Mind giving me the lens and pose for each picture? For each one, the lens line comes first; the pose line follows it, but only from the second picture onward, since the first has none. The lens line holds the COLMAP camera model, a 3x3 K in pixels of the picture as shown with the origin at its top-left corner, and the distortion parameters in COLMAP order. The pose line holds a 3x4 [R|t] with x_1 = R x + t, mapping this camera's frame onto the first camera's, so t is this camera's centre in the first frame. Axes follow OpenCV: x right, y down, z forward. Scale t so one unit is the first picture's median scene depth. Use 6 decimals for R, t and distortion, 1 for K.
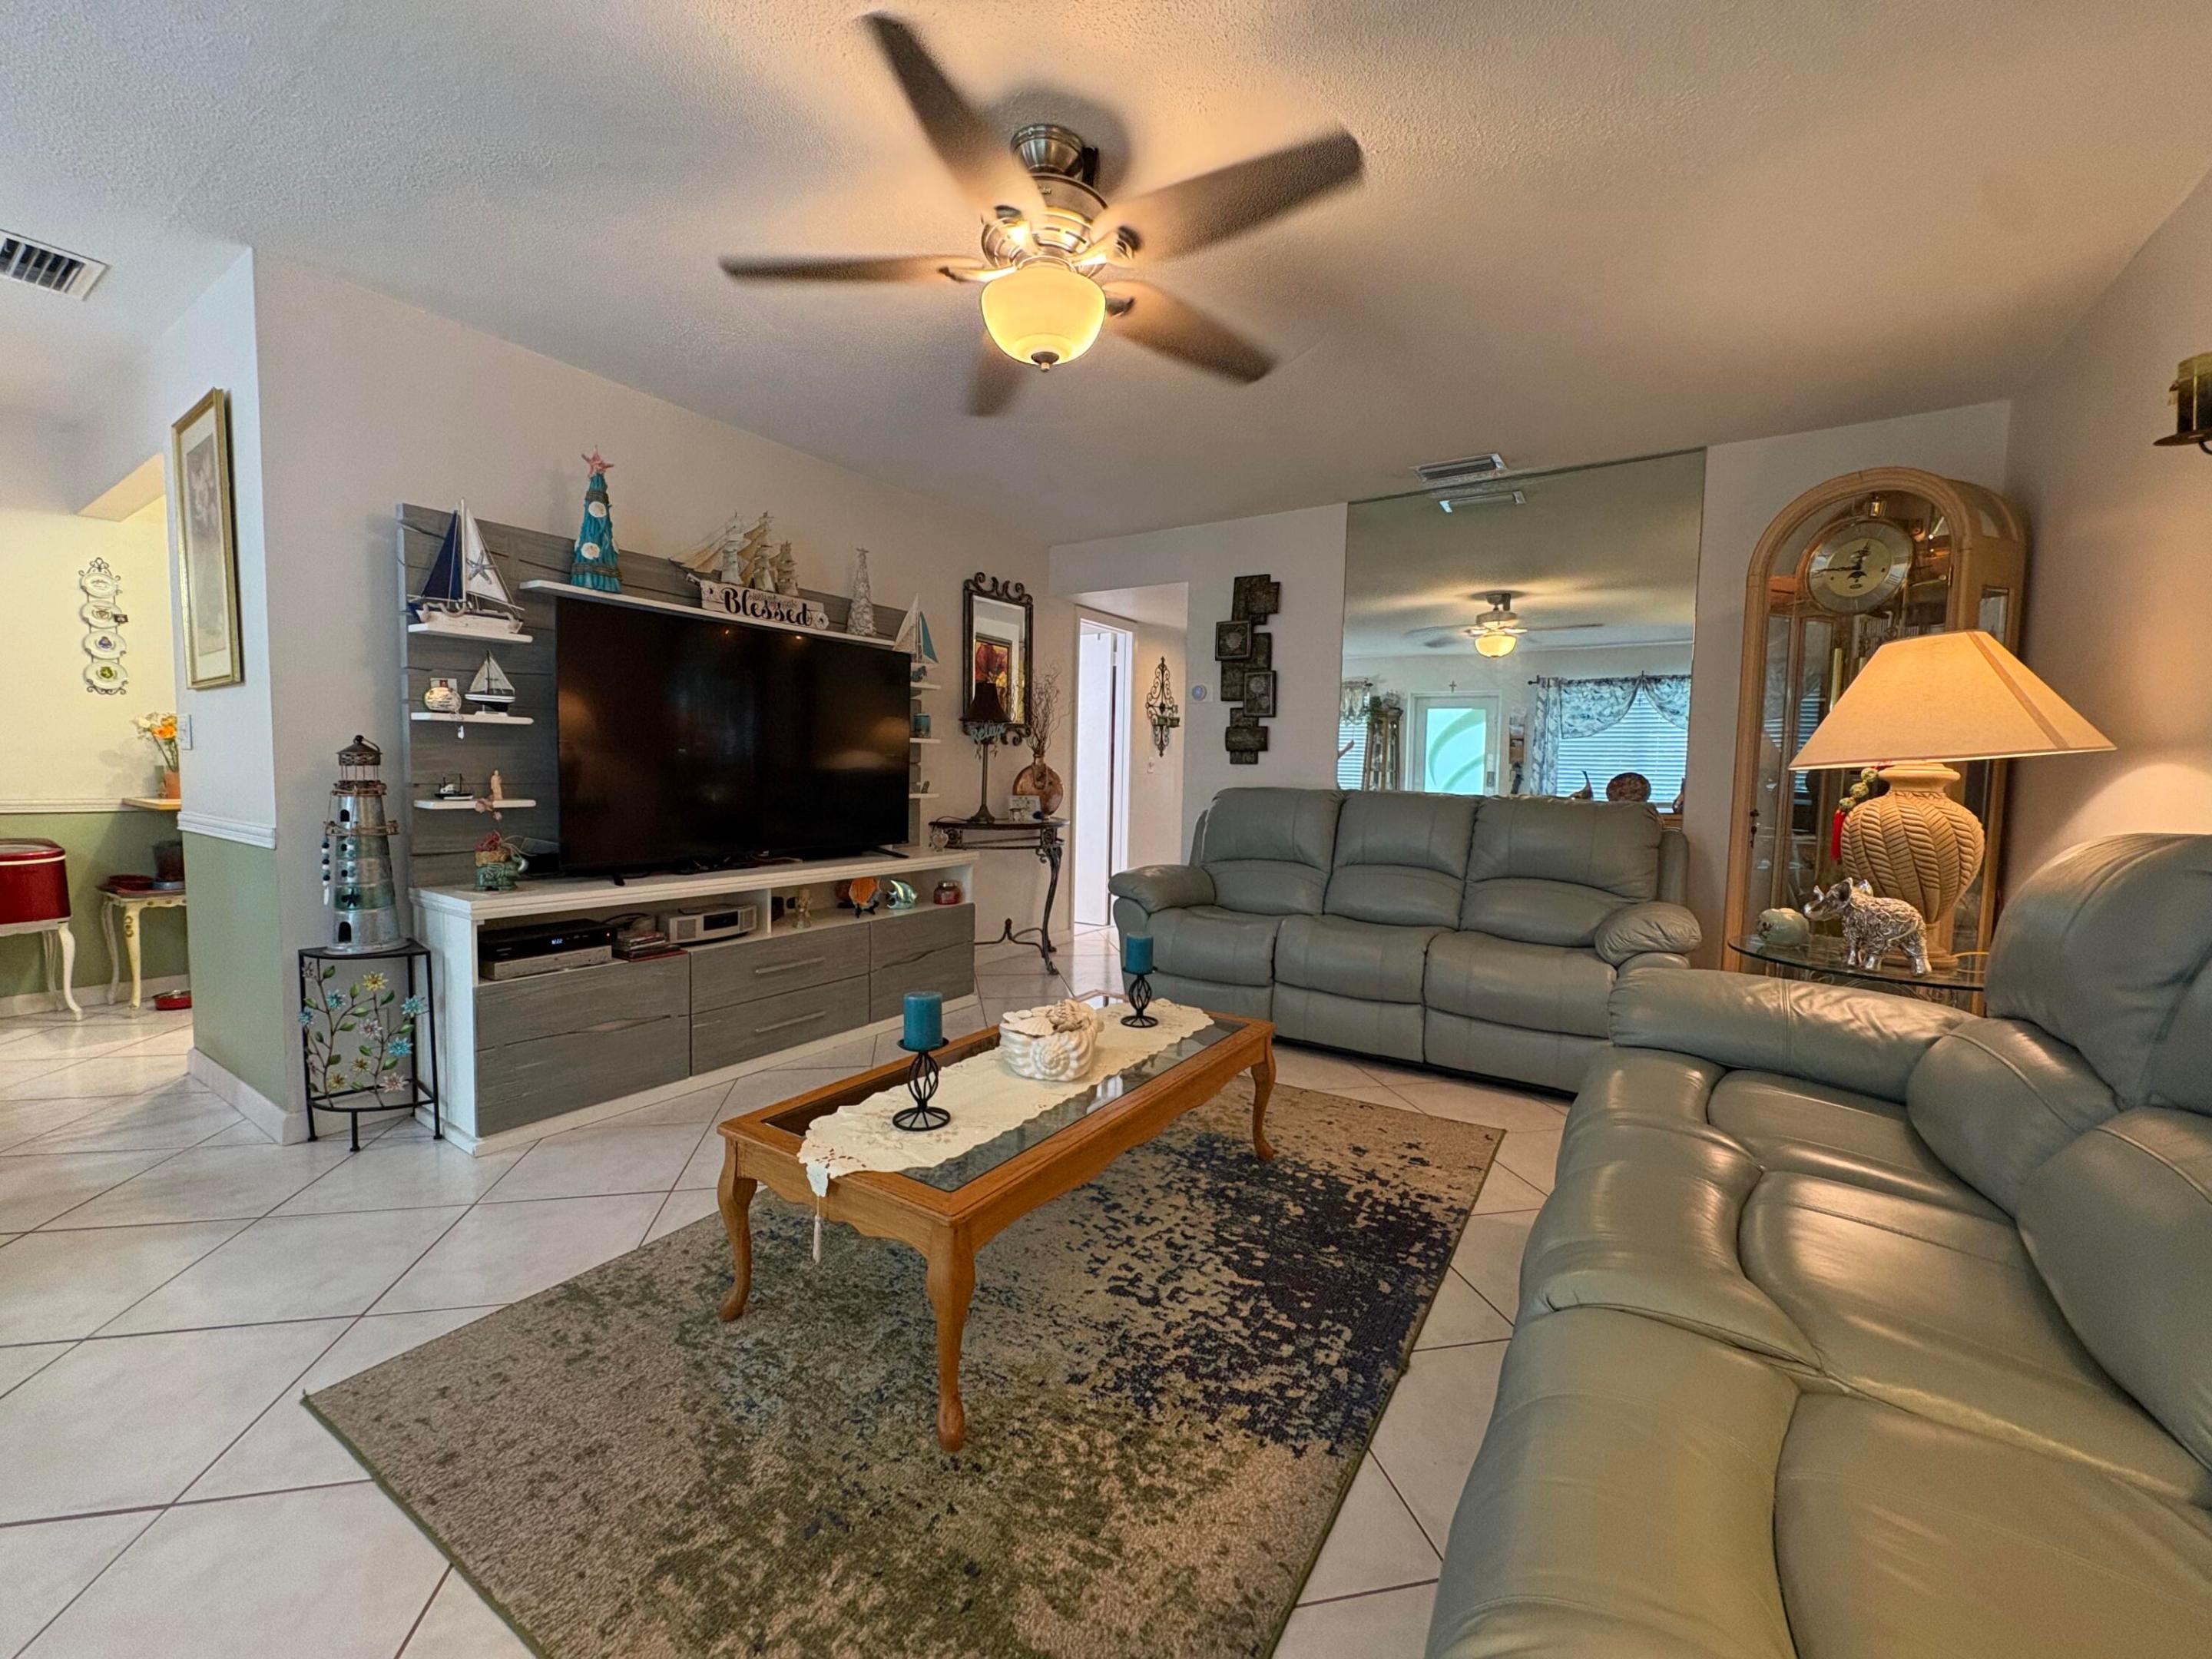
lens RADIAL K [[880.7, 0, 1106.0], [0, 880.7, 829.5], [0, 0, 1]] dist [-0.000679, -0.000264]
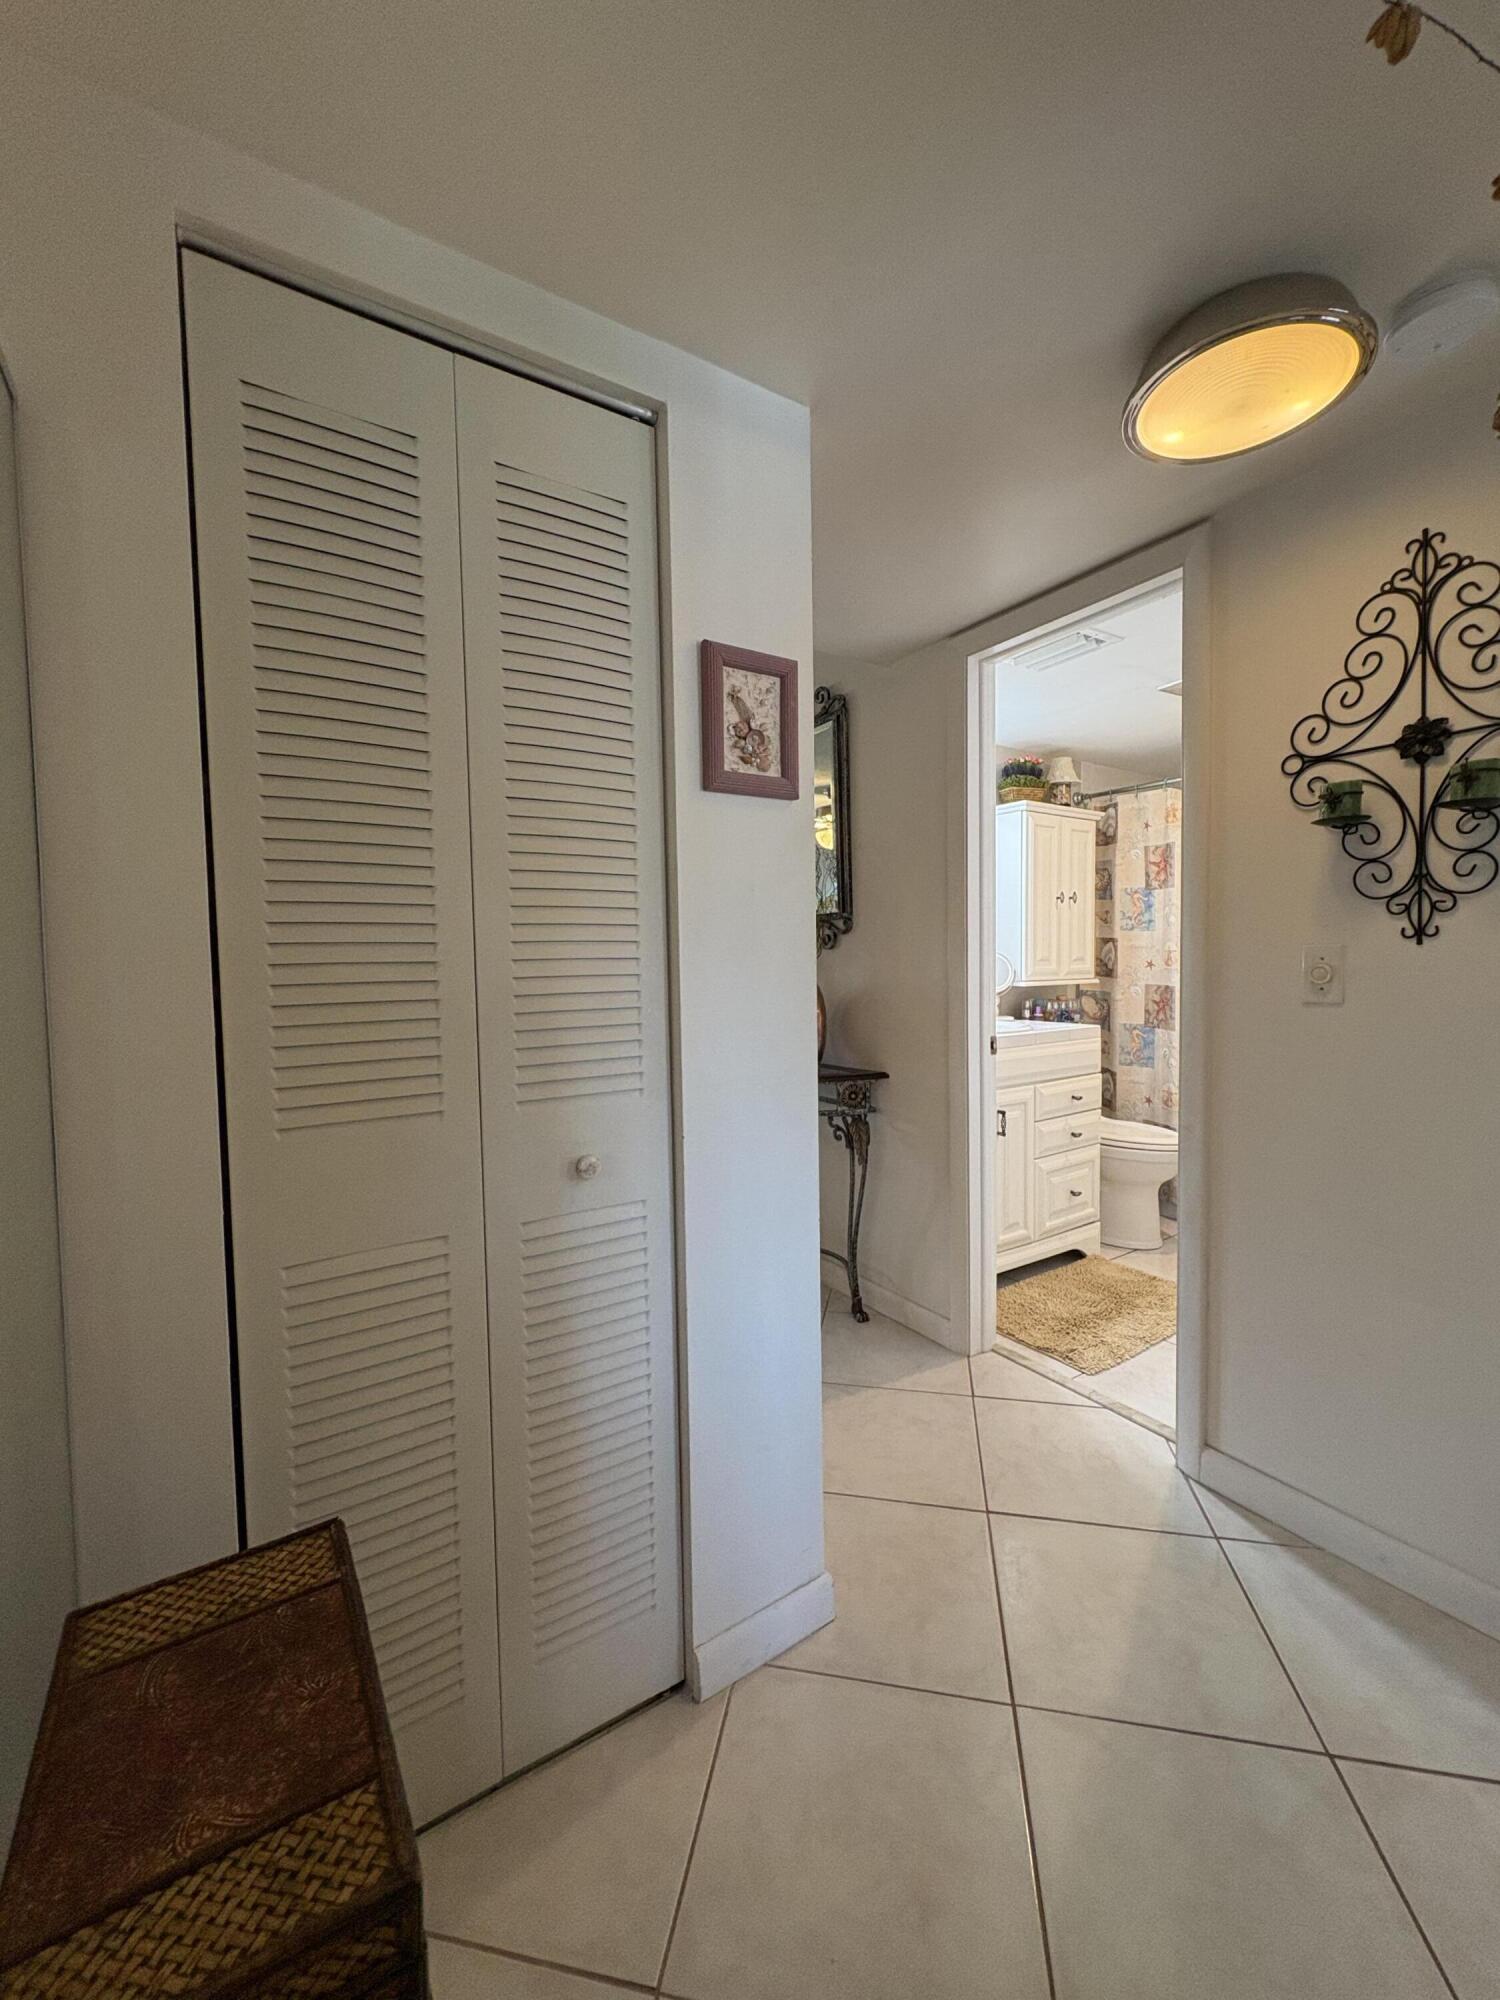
lens RADIAL K [[807.2, 0, 746.5], [0, 807.2, 998.0], [0, 0, 1]] dist [-0.000983, 0.000306]
pose [[-0.396386, 0.029207, -0.917619, 0.879404], [-0.053428, 0.997066, 0.054815, -0.176015], [0.916528, 0.070755, -0.393663, 2.335537]]
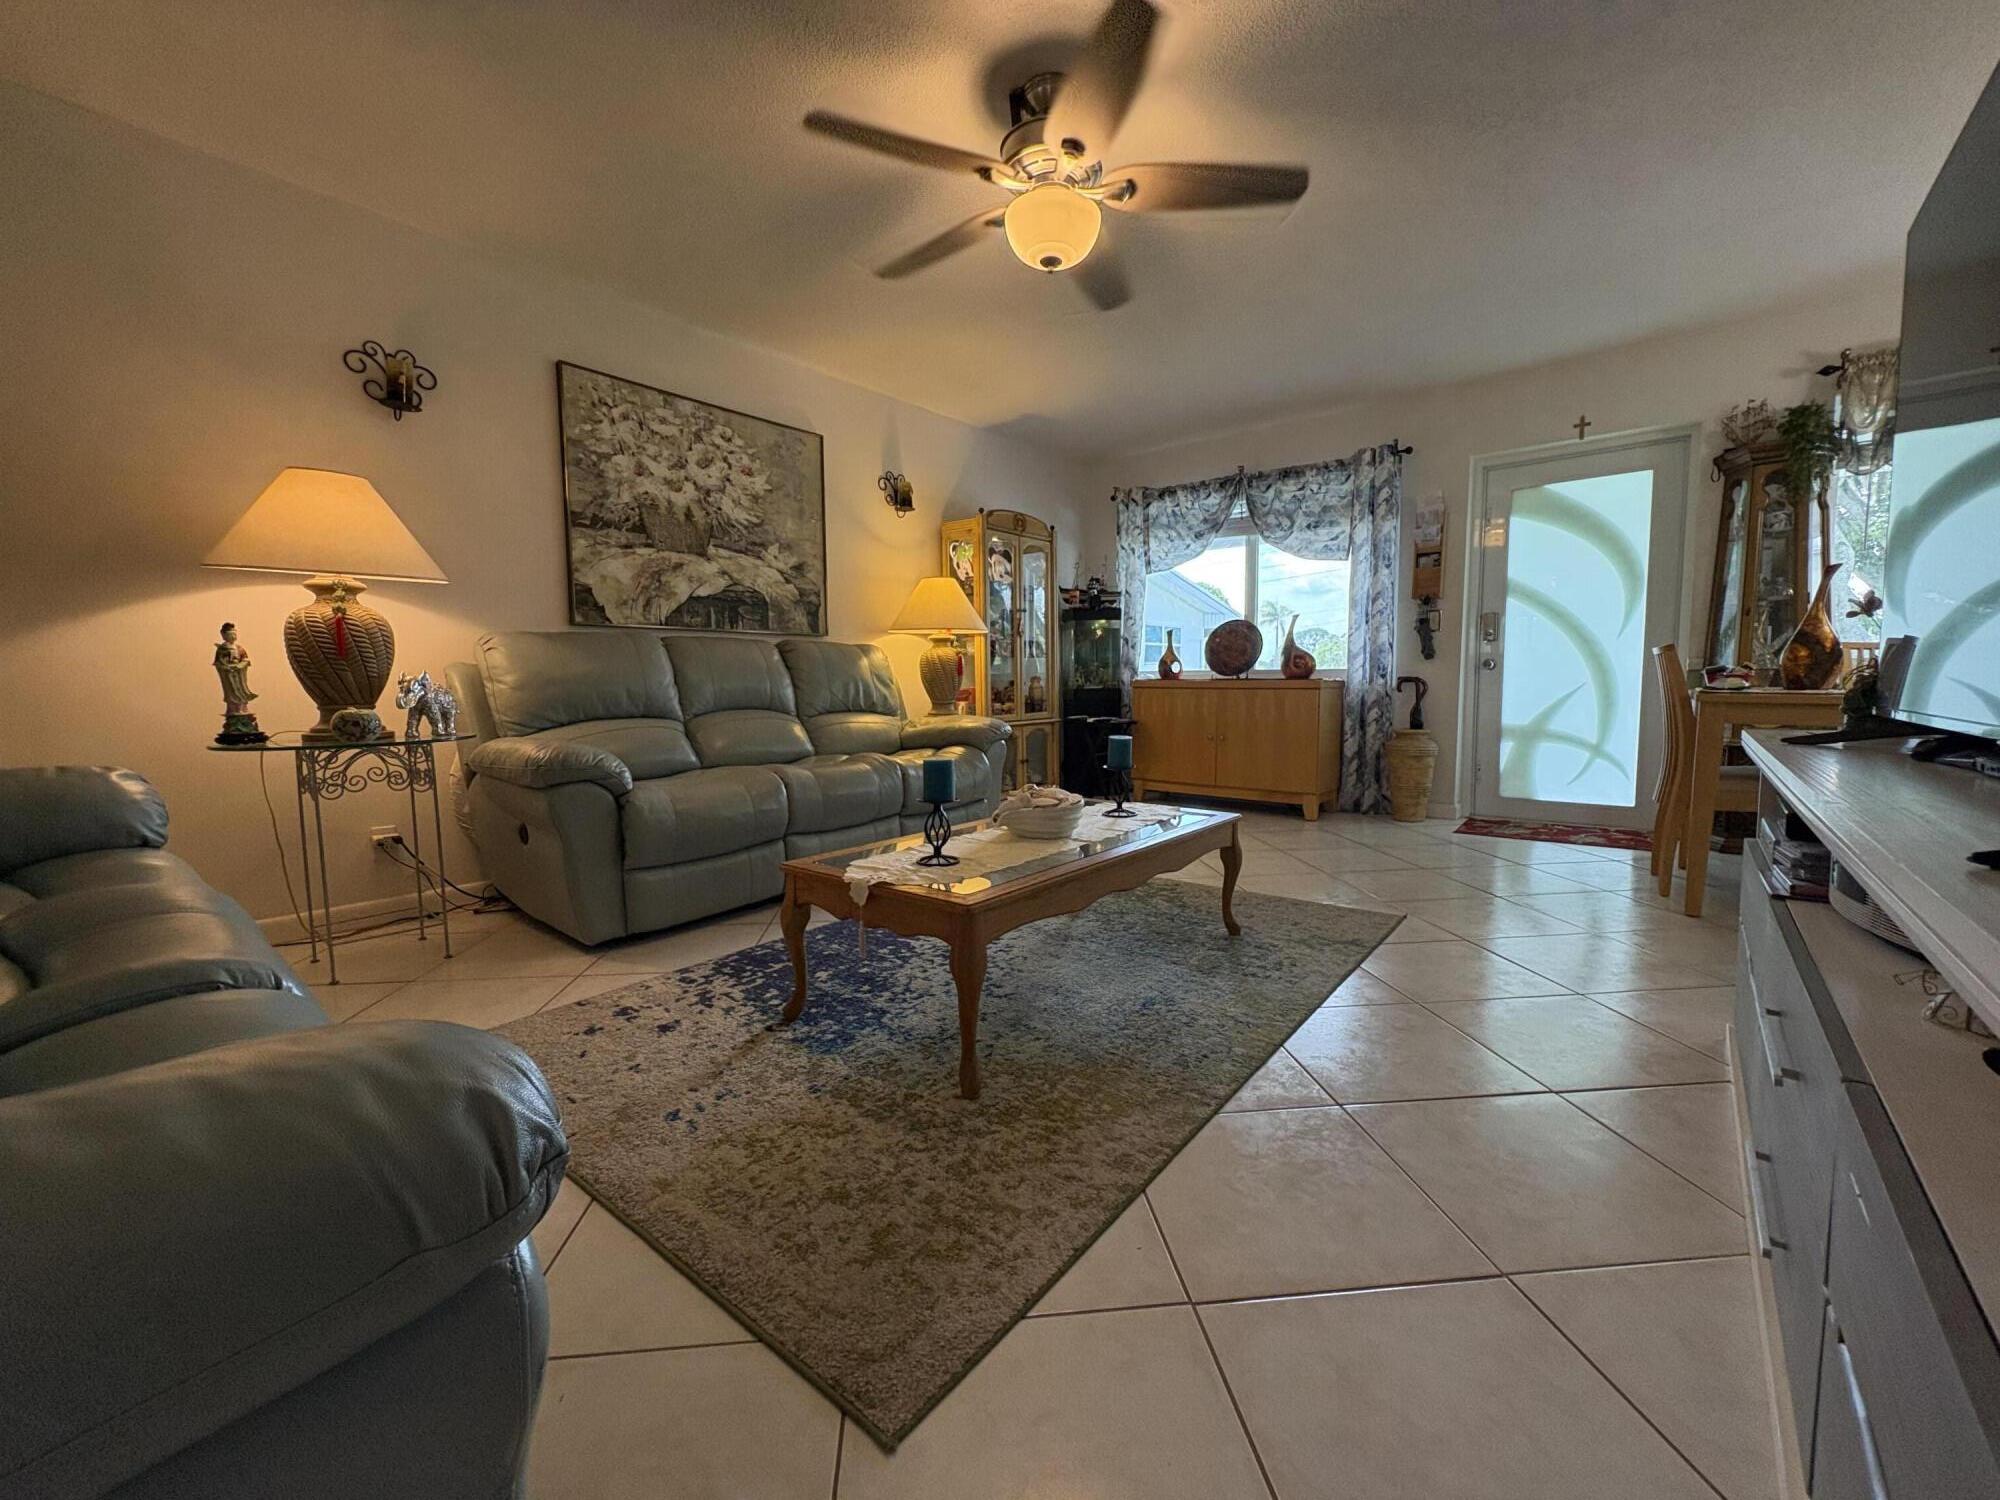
lens RADIAL K [[801.0, 0, 1004.7], [0, 801.0, 742.8], [0, 0, 1]] dist [0.001597, 0.000222]
pose [[-0.994447, -0.019107, 0.103486, -0.102307], [-0.003650, 0.989049, 0.147545, -0.011872], [-0.105172, 0.146348, -0.983626, 1.688011]]
